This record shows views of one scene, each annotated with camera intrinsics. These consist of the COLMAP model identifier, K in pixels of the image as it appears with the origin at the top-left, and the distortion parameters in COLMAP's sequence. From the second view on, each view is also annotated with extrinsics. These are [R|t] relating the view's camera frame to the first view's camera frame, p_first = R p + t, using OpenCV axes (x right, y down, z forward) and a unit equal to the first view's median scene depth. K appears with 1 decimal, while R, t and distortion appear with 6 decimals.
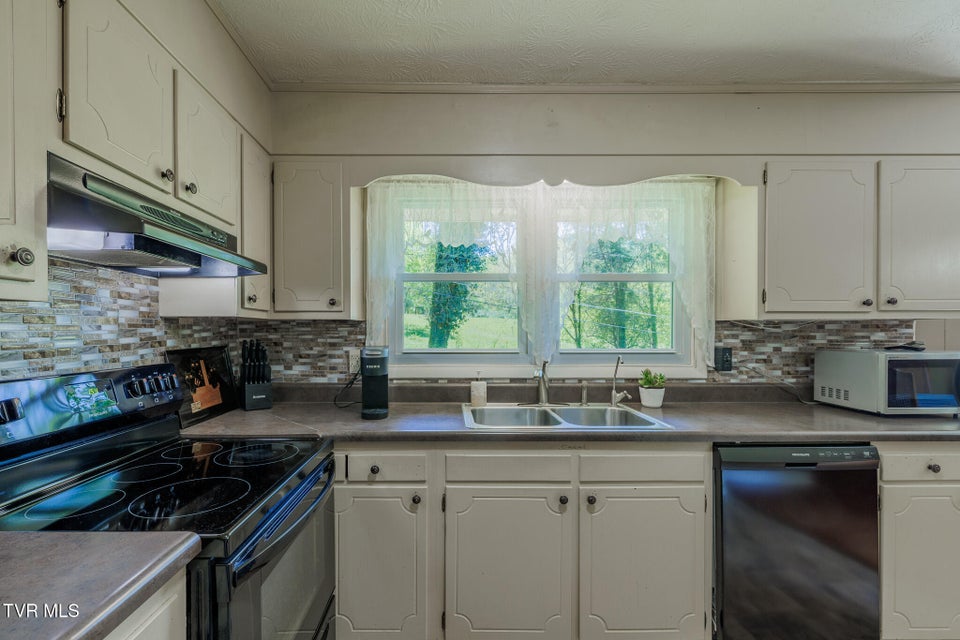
lens RADIAL K [[410.6, 0, 429.3], [0, 410.6, 332.9], [0, 0, 1]] dist [-0.000288, -0.000569]
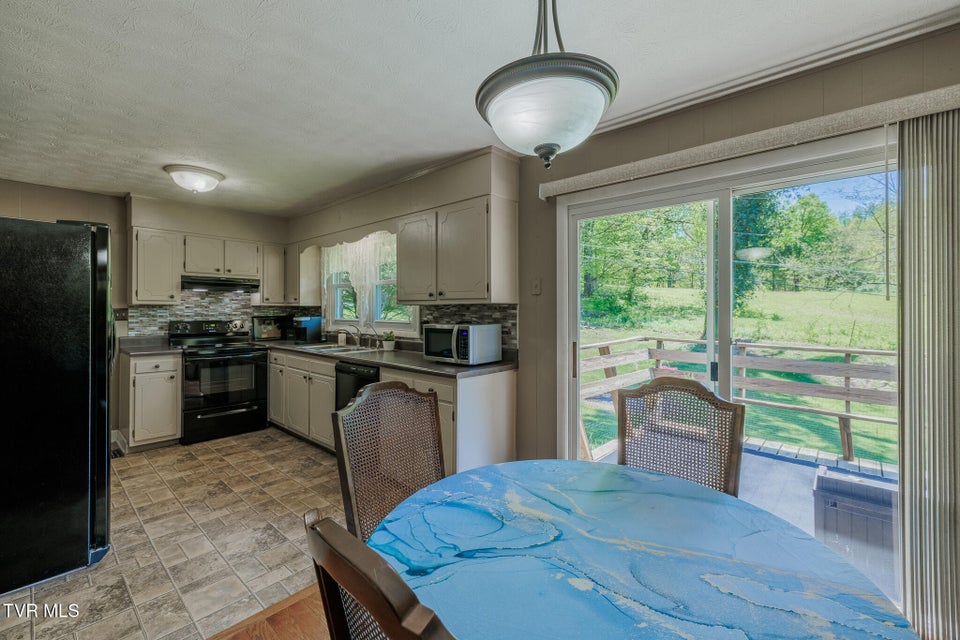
lens RADIAL K [[410.6, 0, 477.1], [0, 410.6, 307.0], [0, 0, 1]] dist [-0.000288, -0.000569]
pose [[0.741641, -0.002278, -0.670794, 2.336267], [-0.005584, 0.999939, -0.009570, -0.007042], [0.670774, 0.010843, 0.741582, -0.143203]]
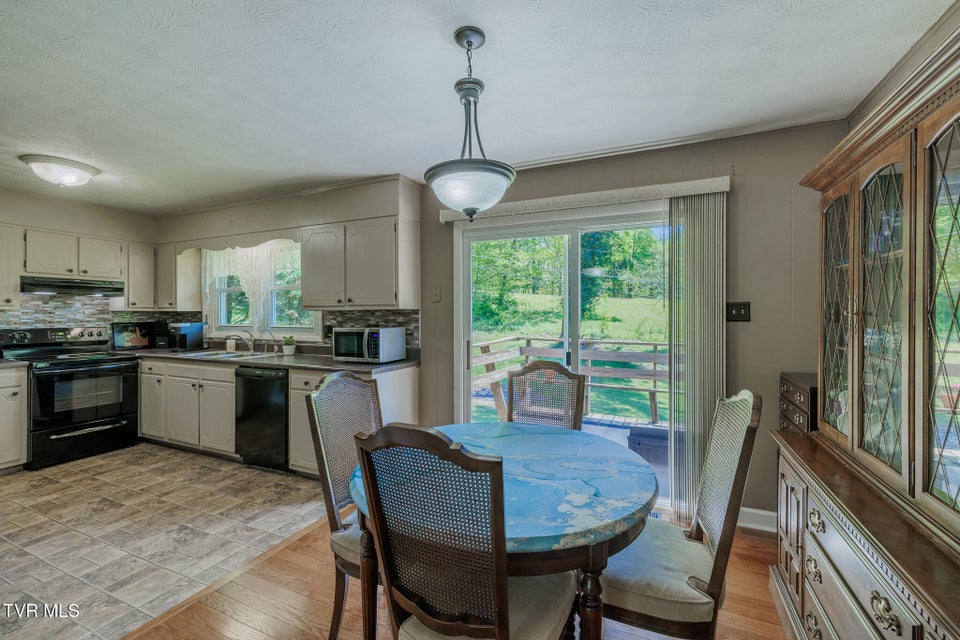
lens RADIAL K [[410.6, 0, 483.0], [0, 410.6, 313.6], [0, 0, 1]] dist [-0.000288, -0.000569]
pose [[0.913215, -0.001080, -0.407476, 2.406278], [-0.001041, 0.999987, -0.004983, -0.008020], [0.407476, 0.004975, 0.913202, -0.444077]]
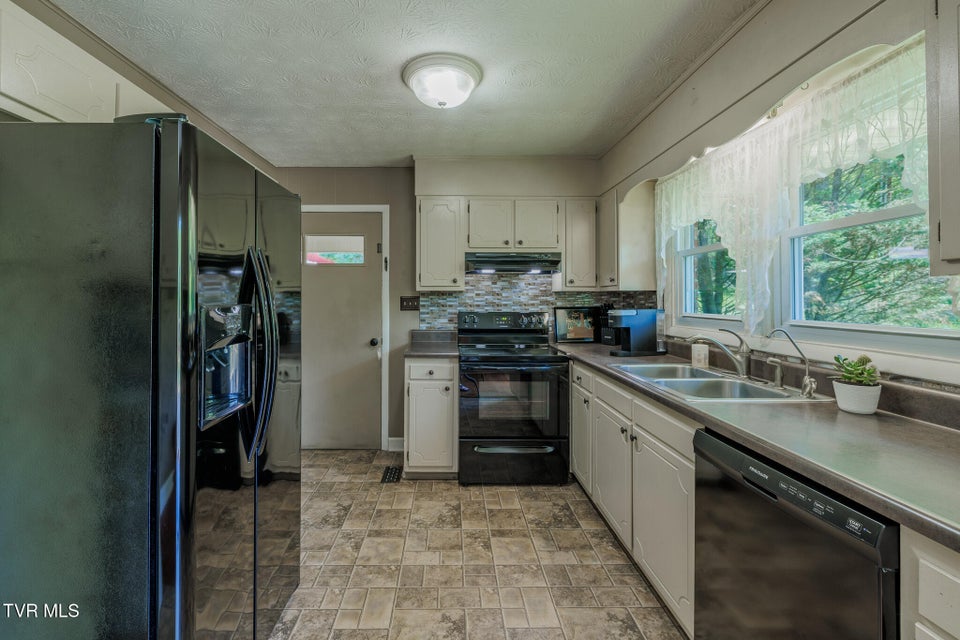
lens RADIAL K [[410.6, 0, 455.8], [0, 410.6, 296.6], [0, 0, 1]] dist [-0.000288, -0.000569]
pose [[0.018316, -0.004530, -0.999822, 1.325393], [-0.003935, 0.999982, -0.004603, -0.000797], [0.999825, 0.004019, 0.018298, 0.373849]]
